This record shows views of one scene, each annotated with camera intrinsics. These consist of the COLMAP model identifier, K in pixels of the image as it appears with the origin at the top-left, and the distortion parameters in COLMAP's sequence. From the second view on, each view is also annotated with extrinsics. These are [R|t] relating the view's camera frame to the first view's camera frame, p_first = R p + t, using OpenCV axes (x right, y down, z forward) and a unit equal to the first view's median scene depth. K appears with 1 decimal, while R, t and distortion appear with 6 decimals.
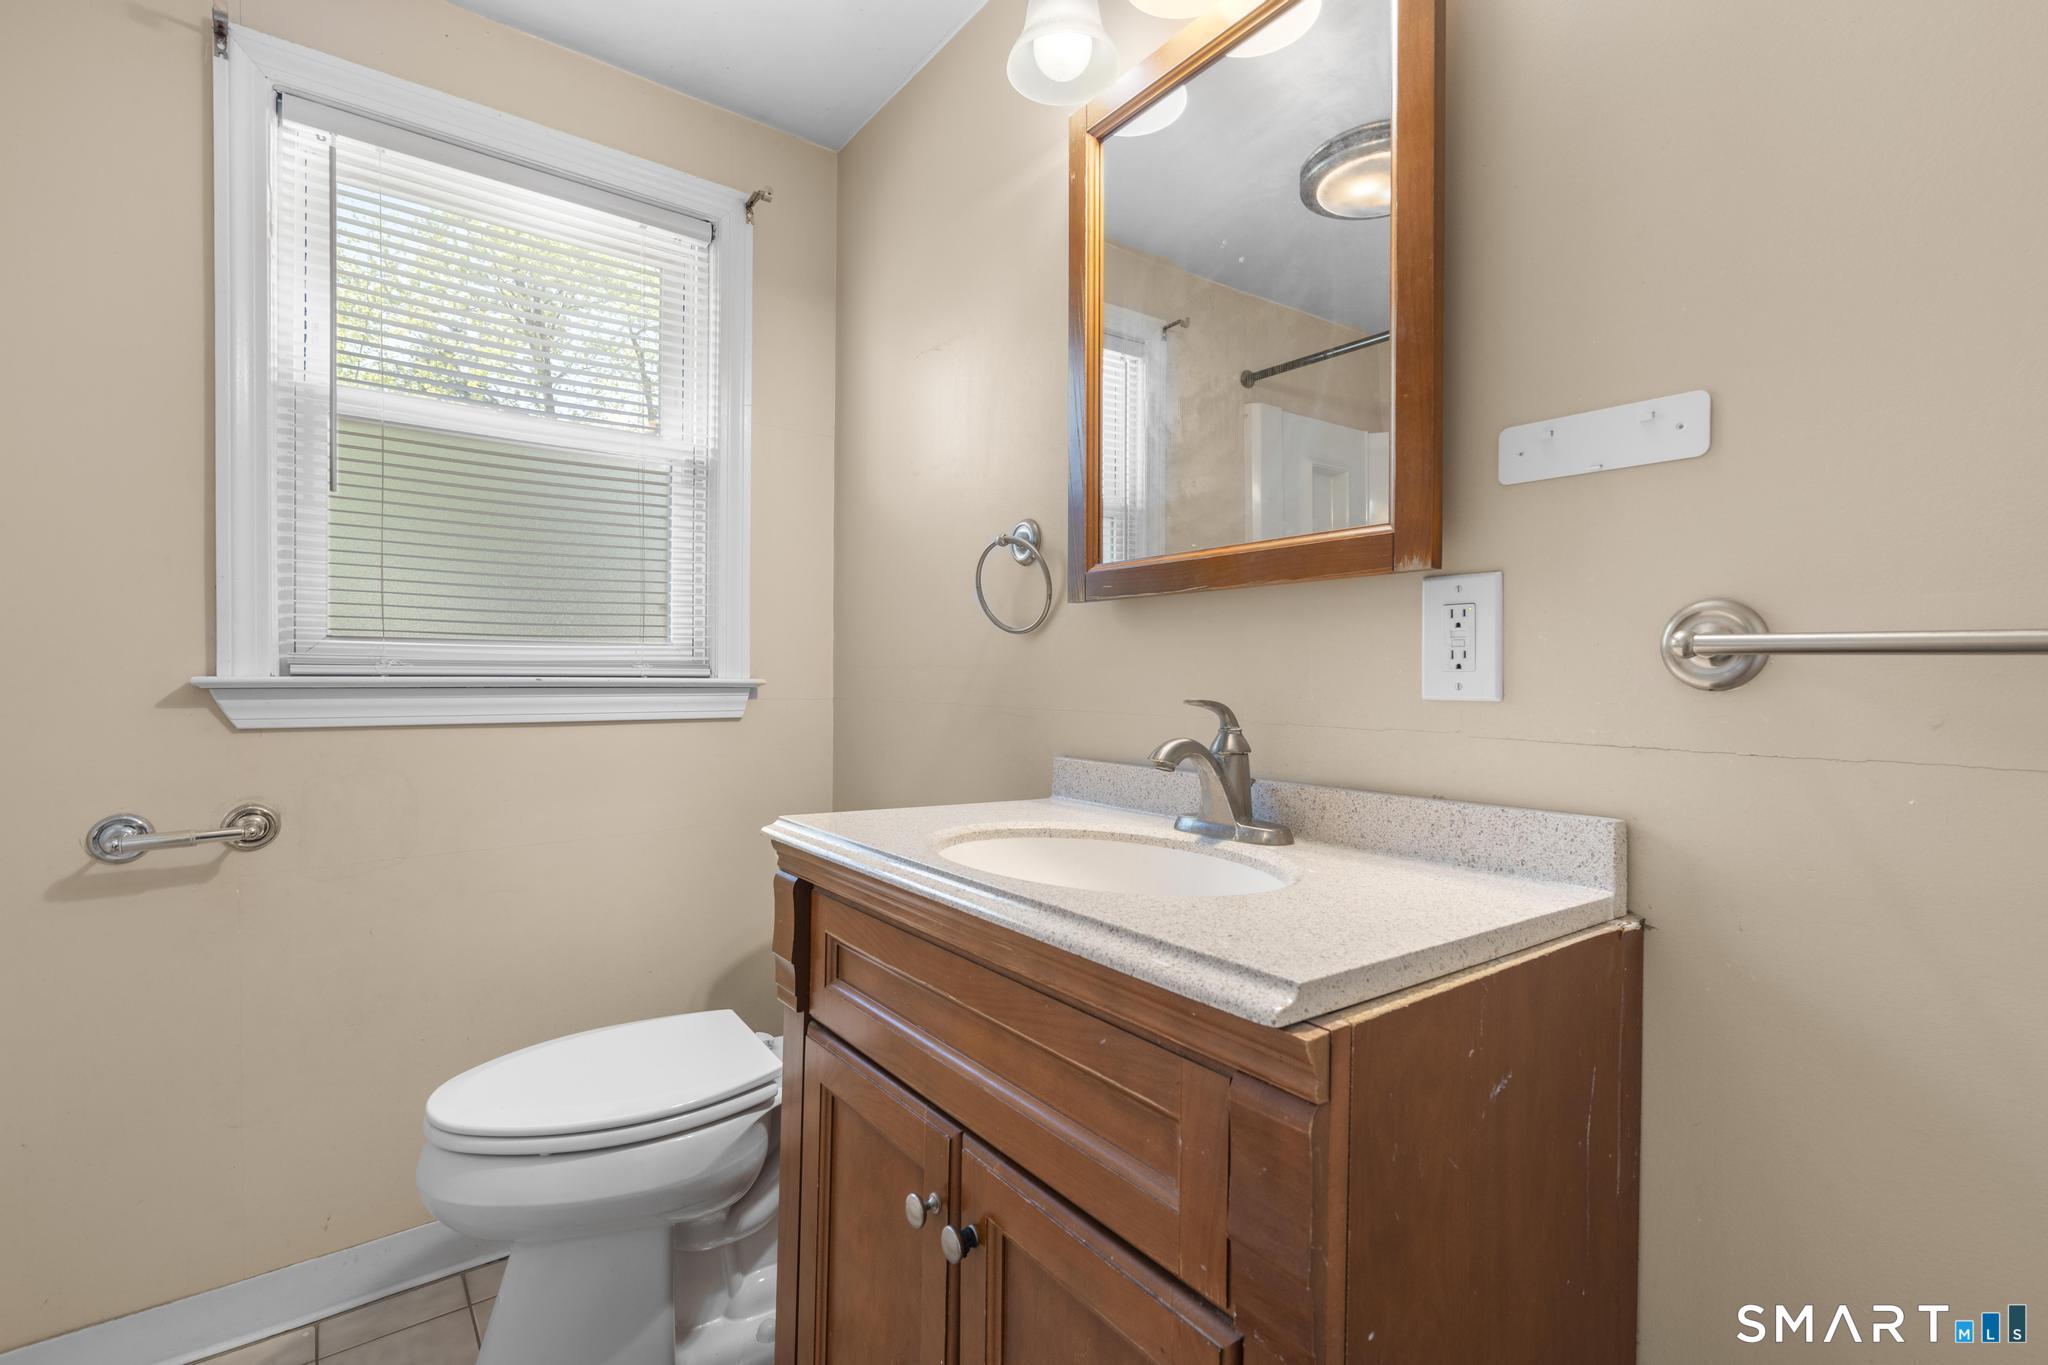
lens RADIAL K [[919.4, 0, 1037.9], [0, 919.4, 679.7], [0, 0, 1]] dist [-0.010487, 0.005332]
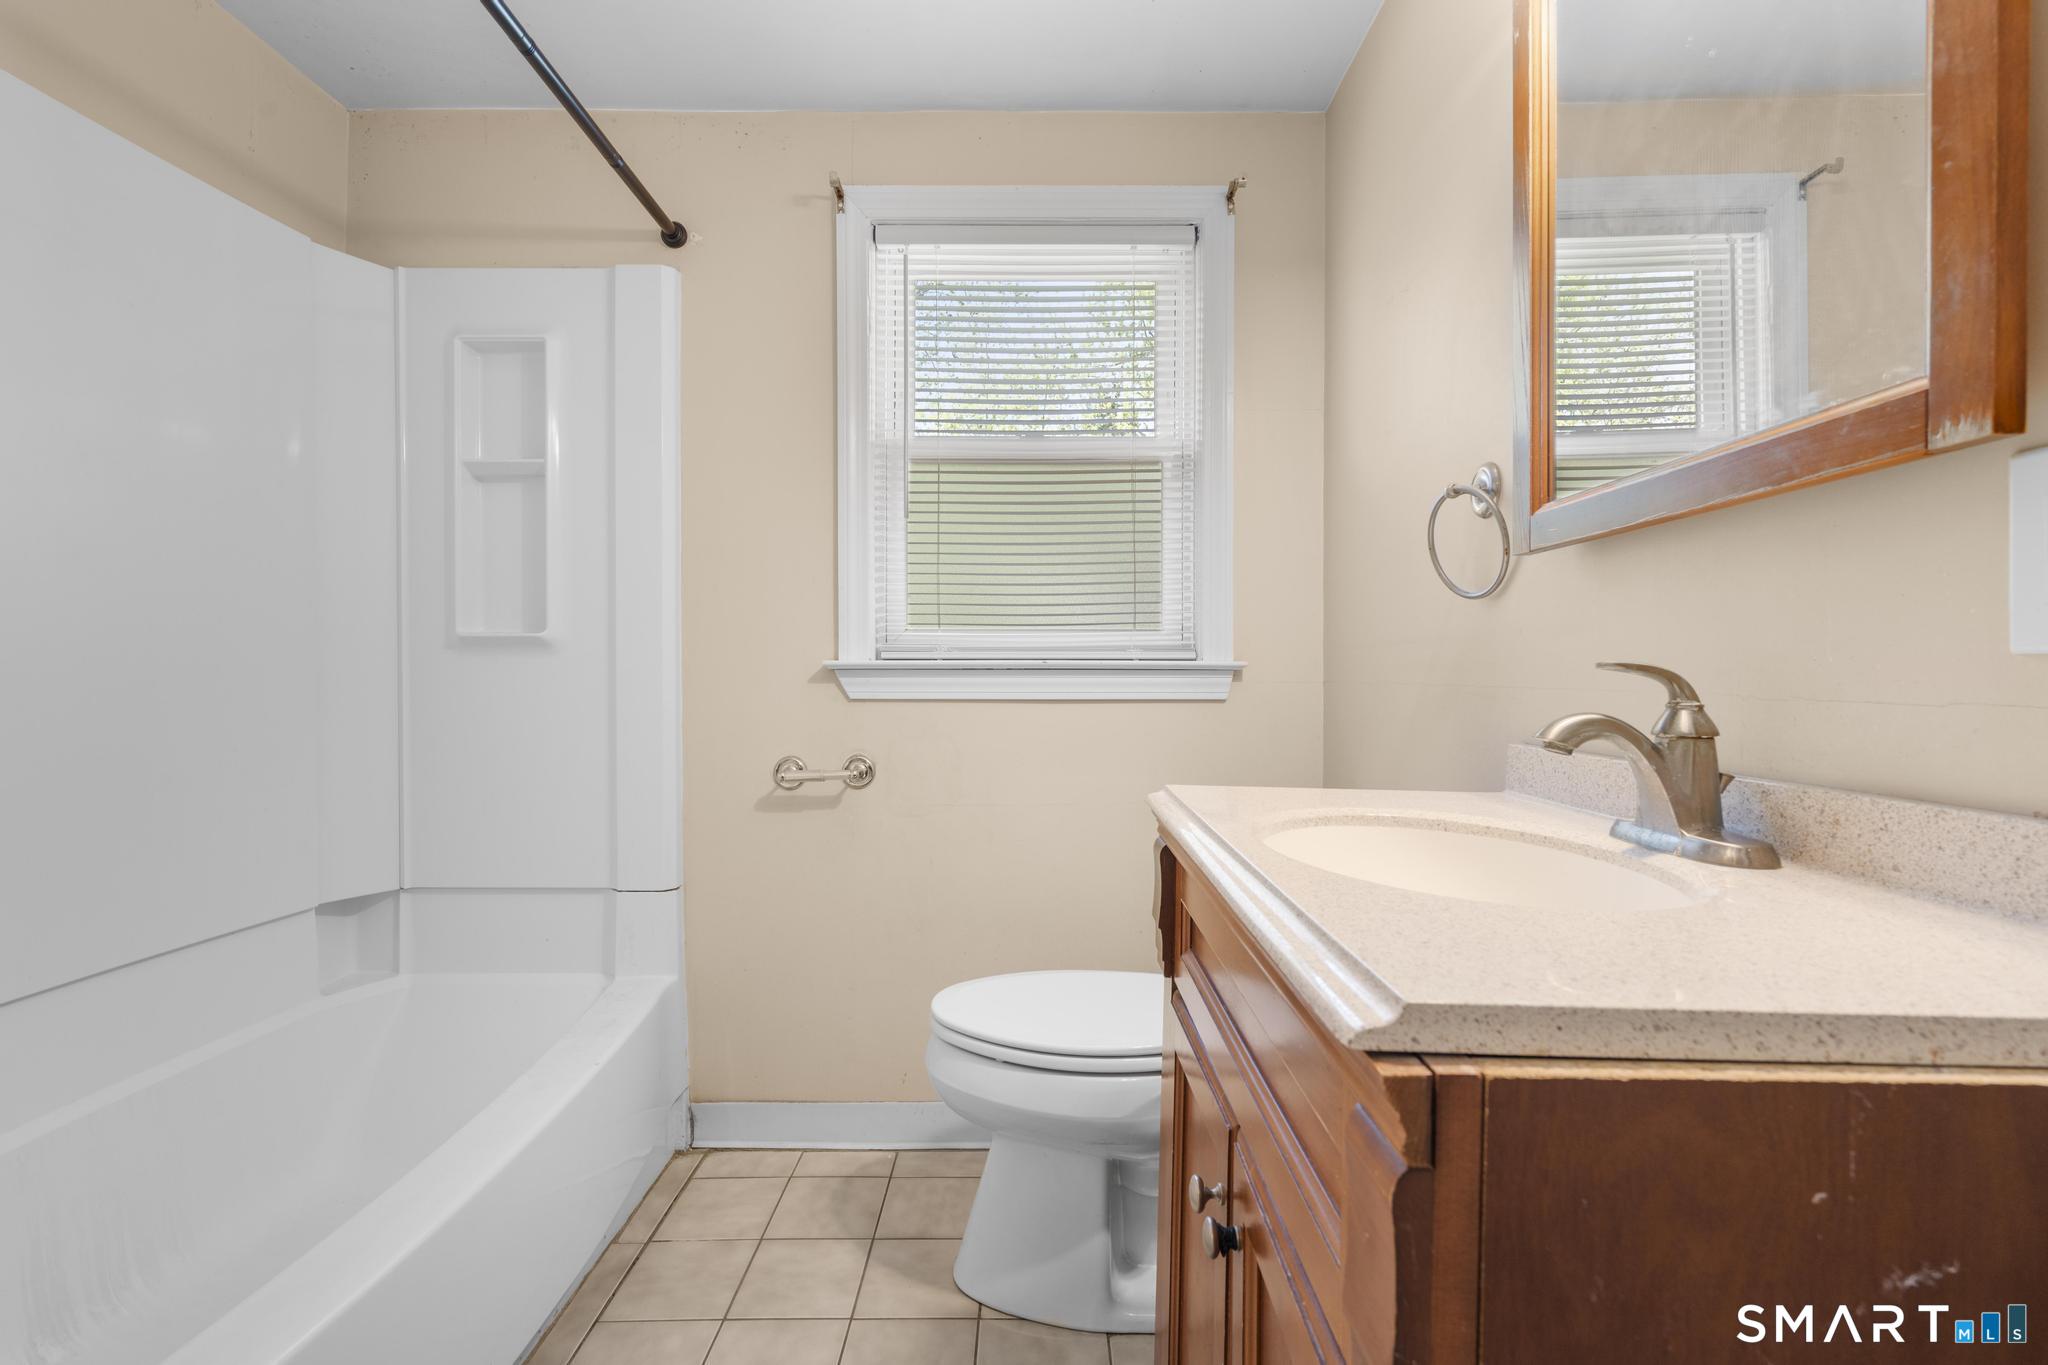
lens RADIAL K [[919.4, 0, 1037.9], [0, 919.4, 679.7], [0, 0, 1]] dist [-0.010487, 0.005332]
pose [[0.791161, -0.001544, -0.611606, 0.202270], [0.002495, 0.999997, 0.000704, 0.026589], [0.611602, -0.002083, 0.791163, 0.089892]]
